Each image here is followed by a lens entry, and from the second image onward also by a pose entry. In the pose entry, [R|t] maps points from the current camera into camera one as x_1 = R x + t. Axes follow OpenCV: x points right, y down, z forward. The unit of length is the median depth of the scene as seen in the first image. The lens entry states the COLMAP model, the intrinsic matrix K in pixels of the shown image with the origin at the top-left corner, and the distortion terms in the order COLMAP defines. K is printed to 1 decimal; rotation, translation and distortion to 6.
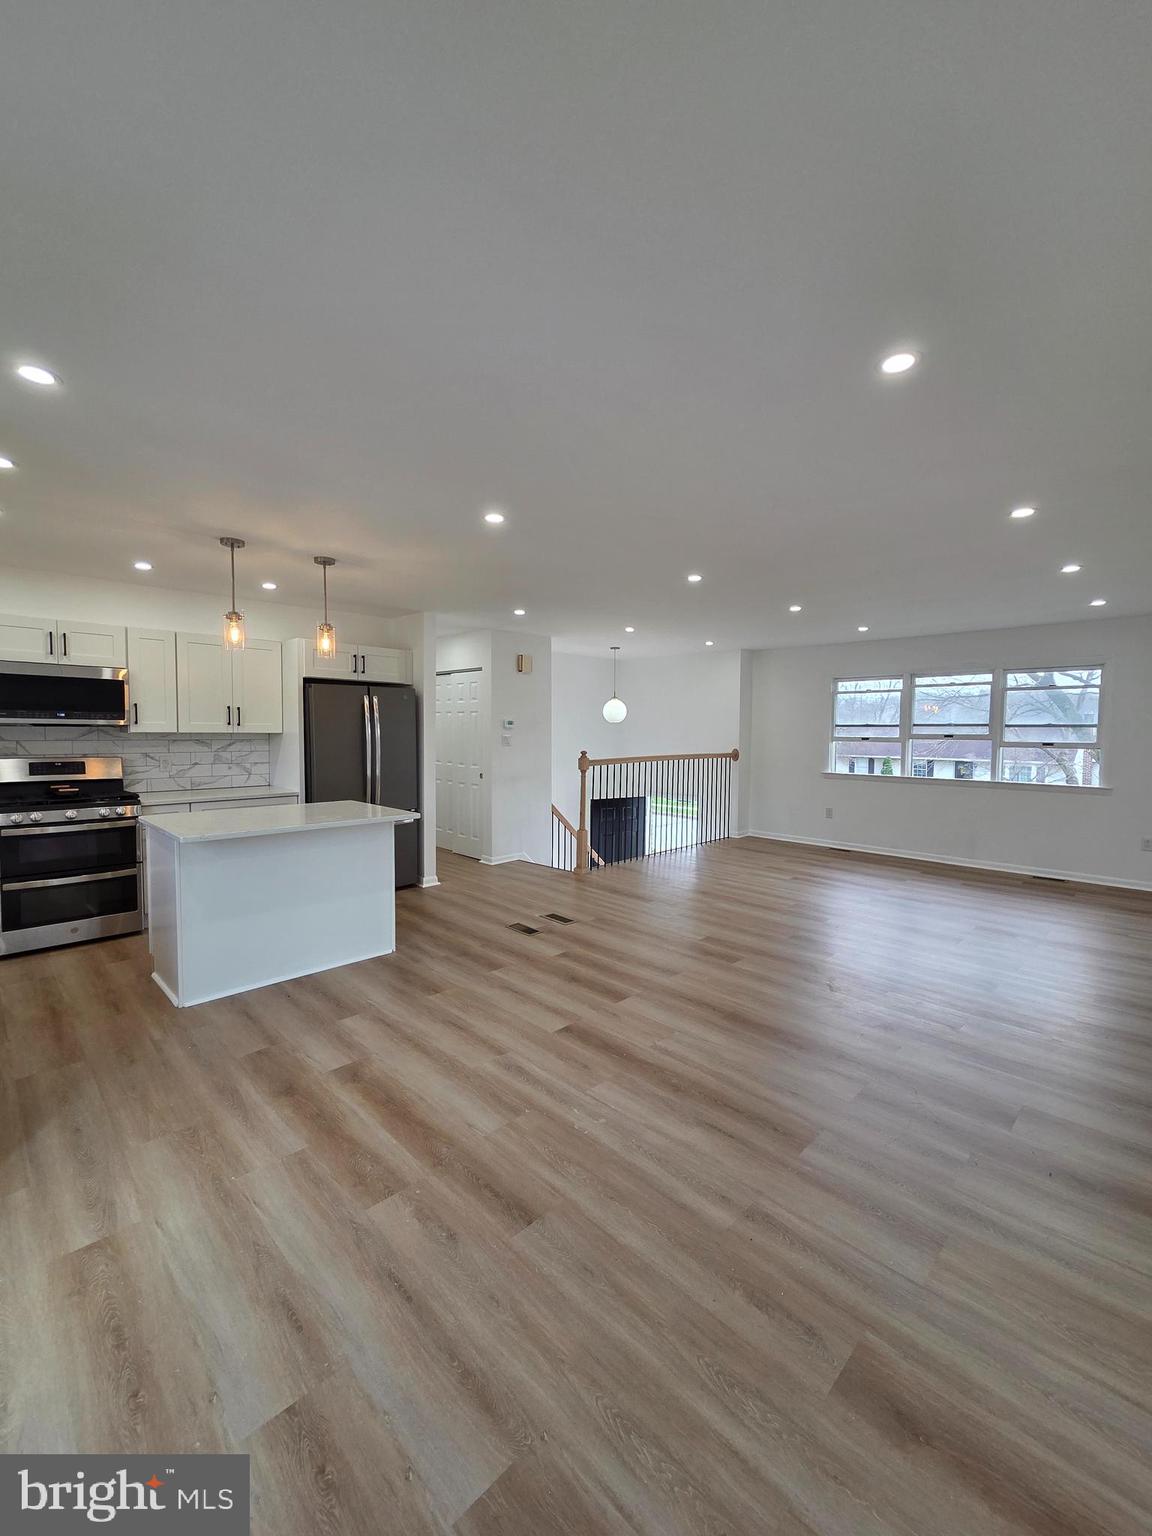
lens RADIAL K [[625.5, 0, 576.0], [0, 625.5, 768.0], [0, 0, 1]] dist [-0.000902, -0.000384]
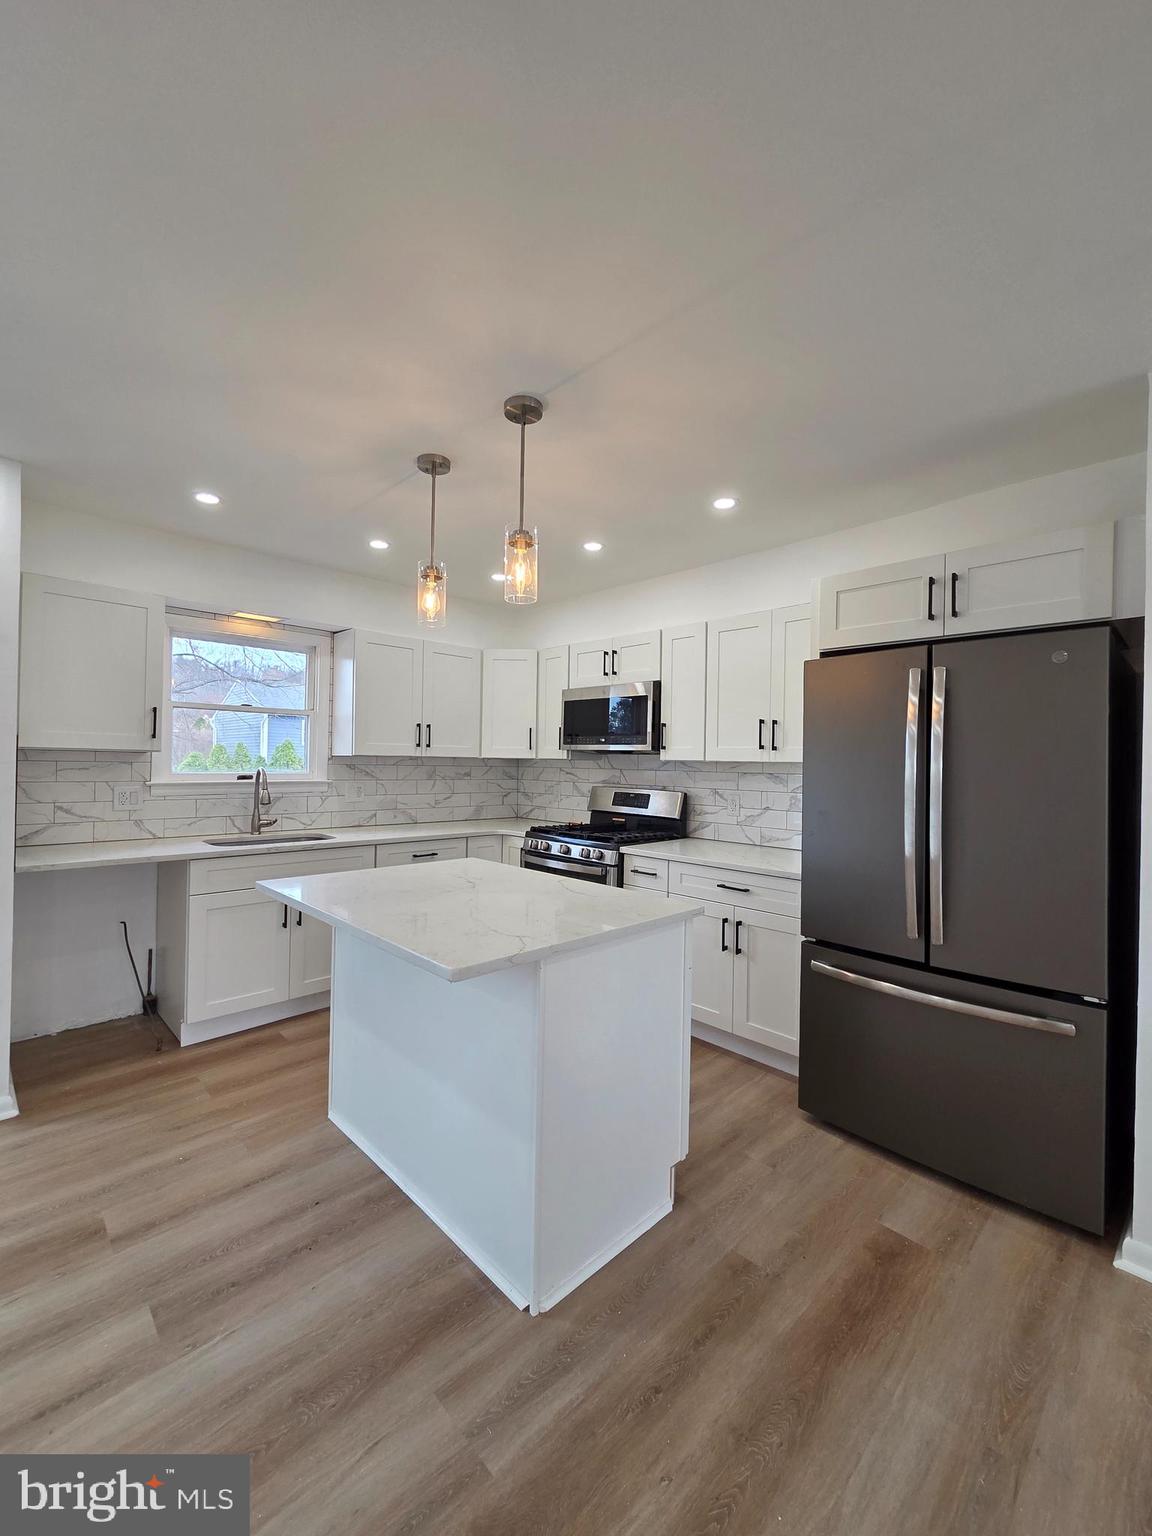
lens RADIAL K [[625.5, 0, 576.0], [0, 625.5, 768.0], [0, 0, 1]] dist [-0.000902, -0.000384]
pose [[-0.028350, 0.012040, -0.999526, 0.095917], [-0.070709, 0.997398, 0.014020, -0.057600], [0.997094, 0.071073, -0.027425, 1.019115]]
